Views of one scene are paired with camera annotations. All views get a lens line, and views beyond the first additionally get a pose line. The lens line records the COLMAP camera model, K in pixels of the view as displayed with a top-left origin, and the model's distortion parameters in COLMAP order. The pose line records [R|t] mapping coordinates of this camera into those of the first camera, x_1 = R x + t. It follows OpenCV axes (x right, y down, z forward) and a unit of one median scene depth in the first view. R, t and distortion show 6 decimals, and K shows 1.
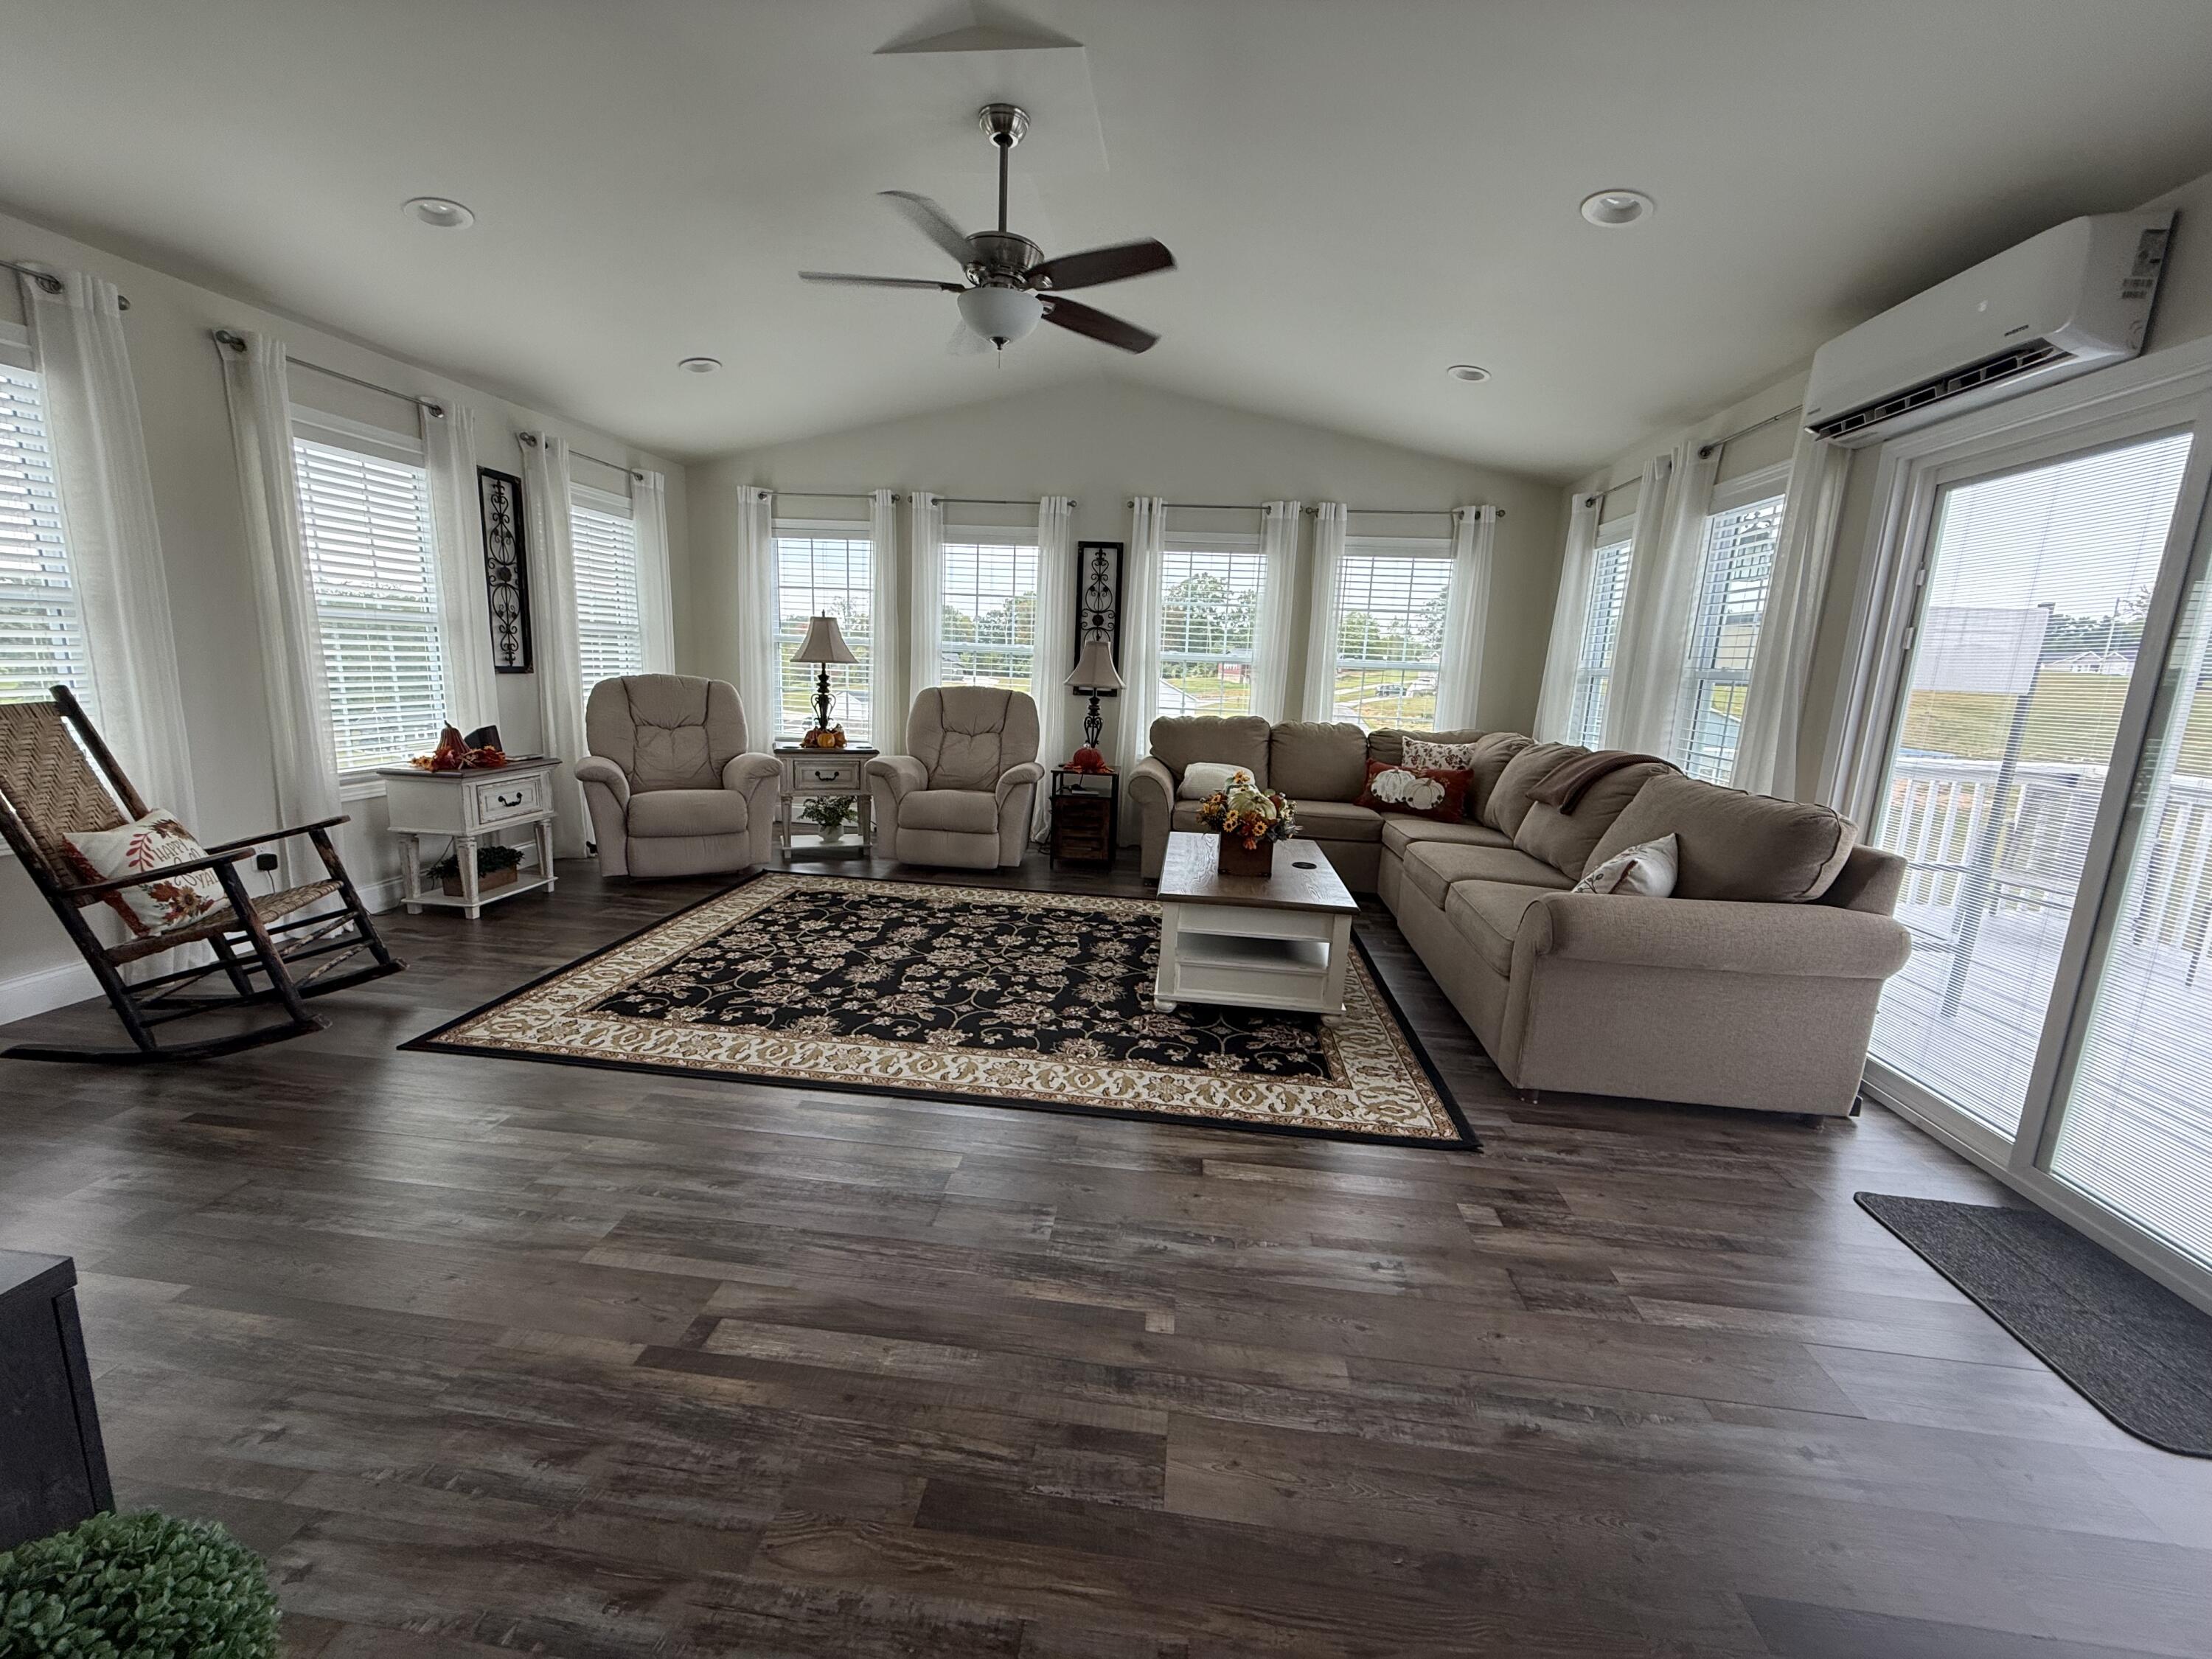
lens RADIAL K [[884.5, 0, 1094.9], [0, 884.5, 828.4], [0, 0, 1]] dist [0.002429, -0.000919]
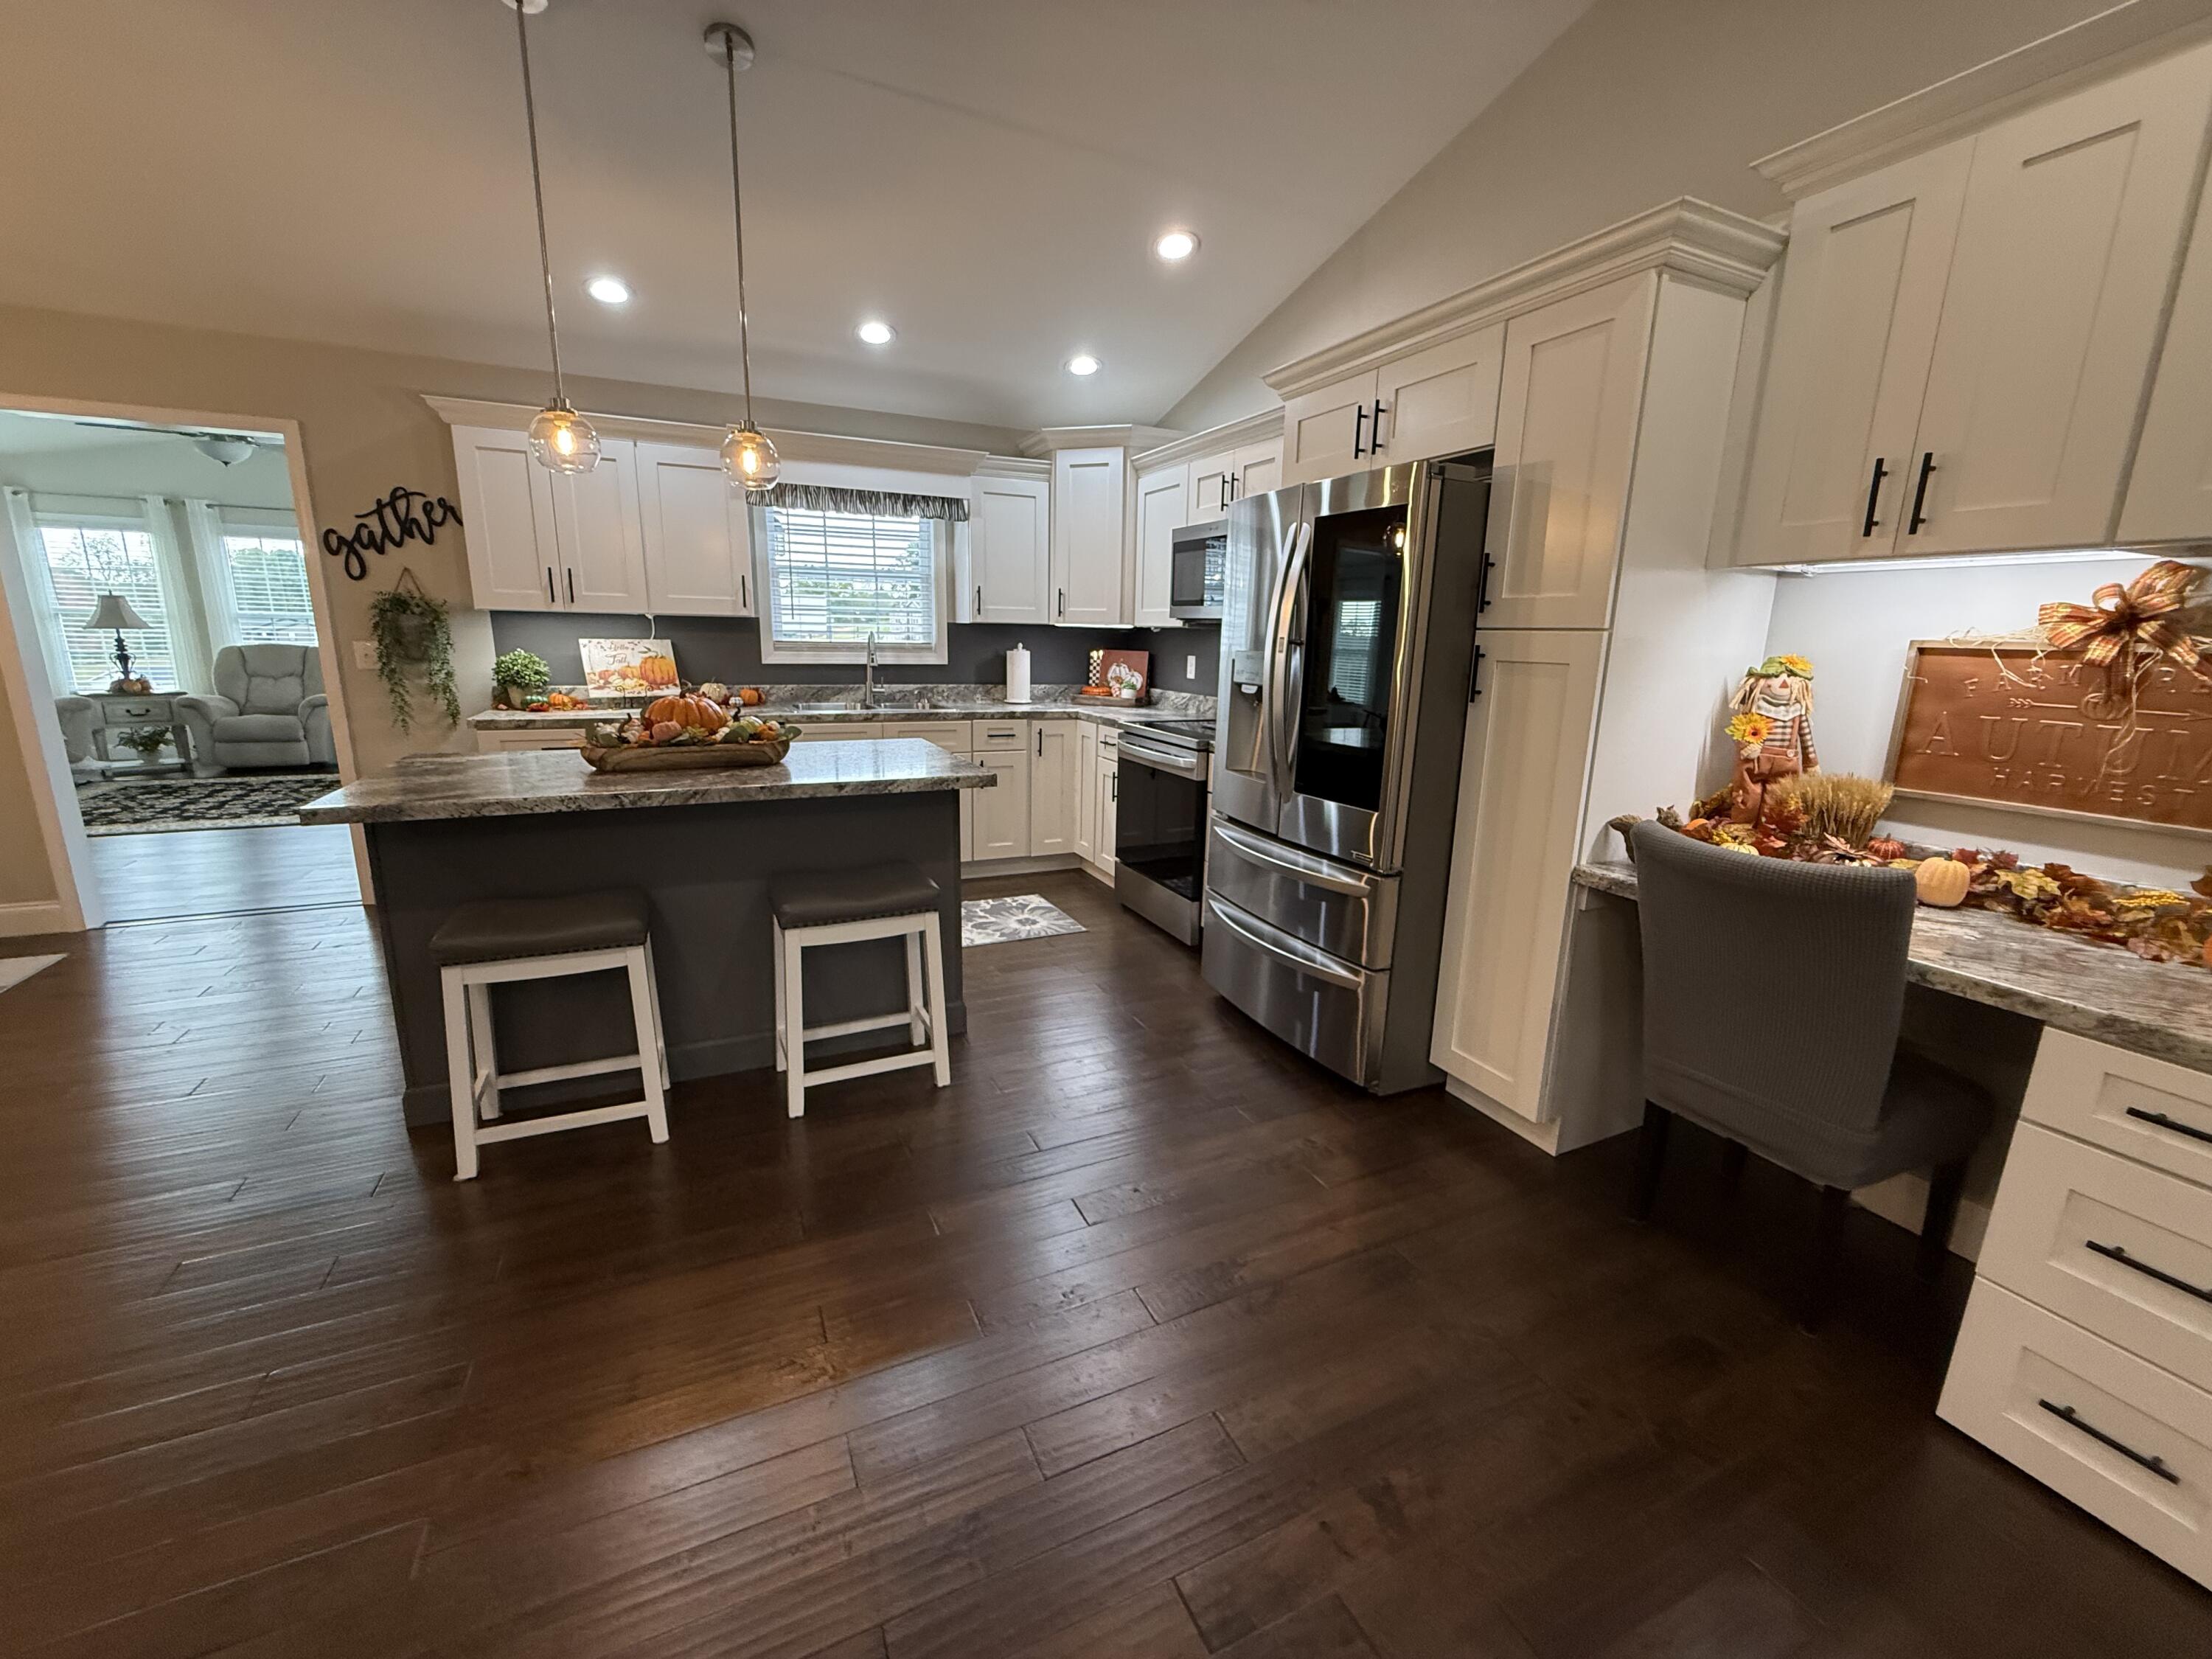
lens RADIAL K [[884.5, 0, 1102.2], [0, 884.5, 827.1], [0, 0, 1]] dist [0.002429, -0.000919]
pose [[0.848399, -0.136560, 0.511439, 0.312889], [0.112680, 0.990598, 0.077582, 0.234480], [-0.517225, -0.008192, 0.855810, -1.246735]]
